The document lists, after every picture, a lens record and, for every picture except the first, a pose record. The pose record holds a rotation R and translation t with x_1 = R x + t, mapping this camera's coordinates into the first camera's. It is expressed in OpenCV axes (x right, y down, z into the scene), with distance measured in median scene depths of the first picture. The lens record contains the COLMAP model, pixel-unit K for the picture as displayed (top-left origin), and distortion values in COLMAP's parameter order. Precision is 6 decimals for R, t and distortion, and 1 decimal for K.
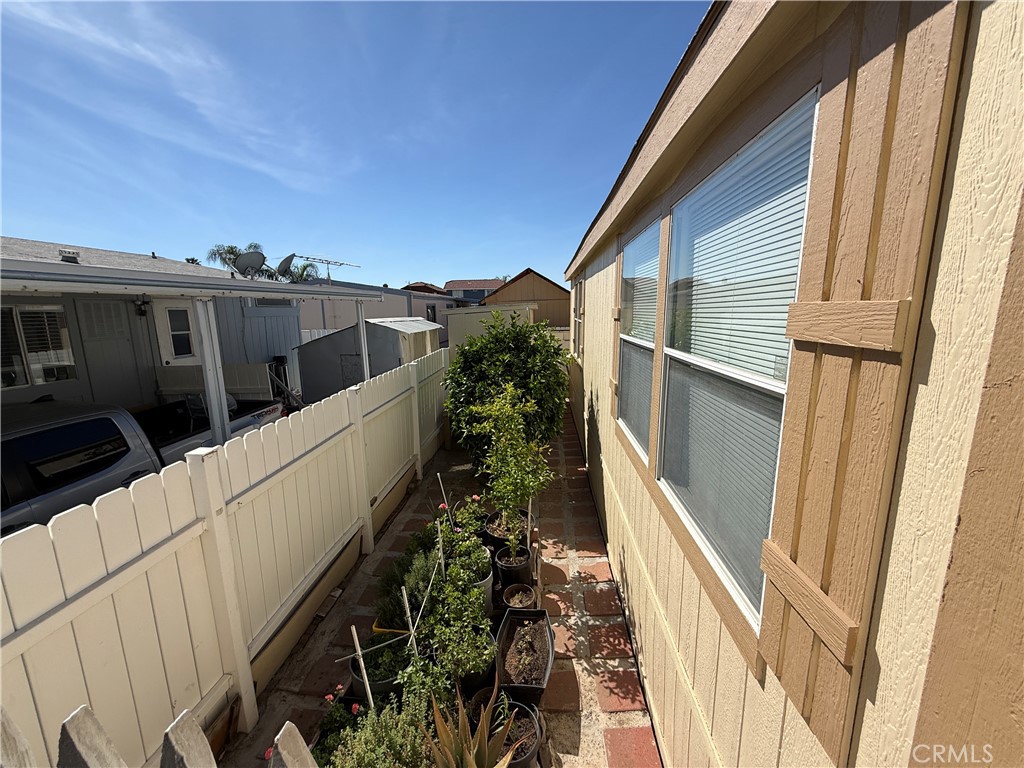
lens RADIAL K [[410.3, 0, 512.0], [0, 410.3, 384.0], [0, 0, 1]] dist [-0.000277, -0.000144]
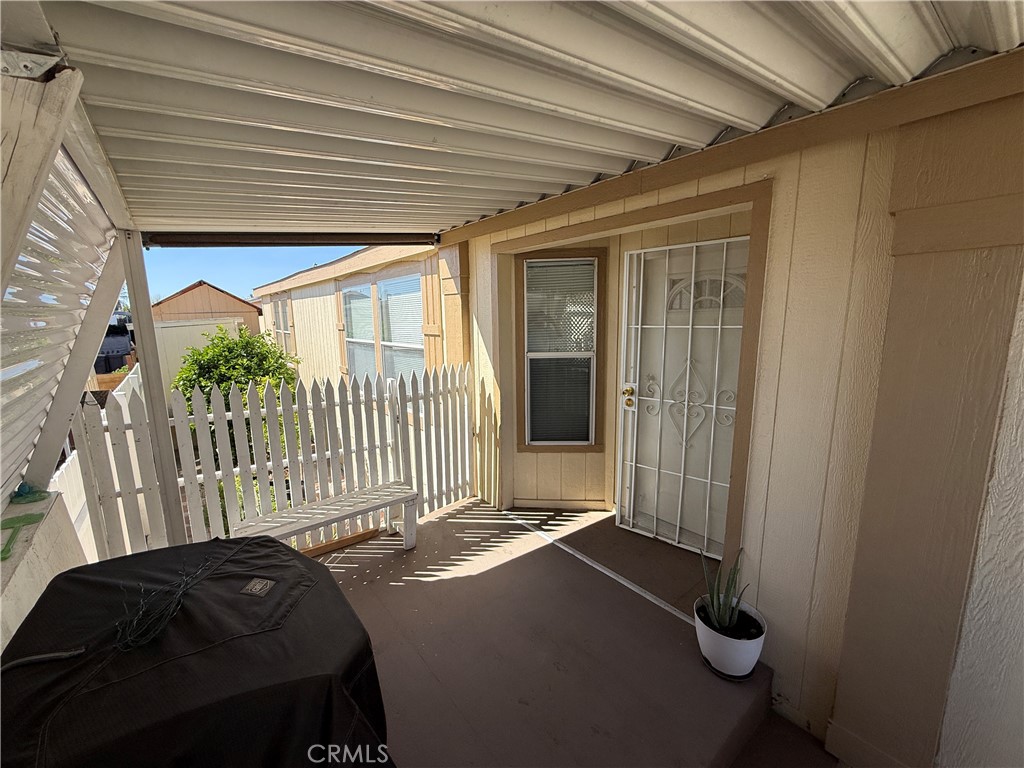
lens RADIAL K [[410.3, 0, 512.0], [0, 410.3, 384.0], [0, 0, 1]] dist [-0.000277, -0.000144]
pose [[0.722042, -0.113360, 0.682499, -0.715594], [0.128337, 0.991310, 0.028880, 0.181847], [-0.679842, 0.066737, 0.730316, -1.201537]]
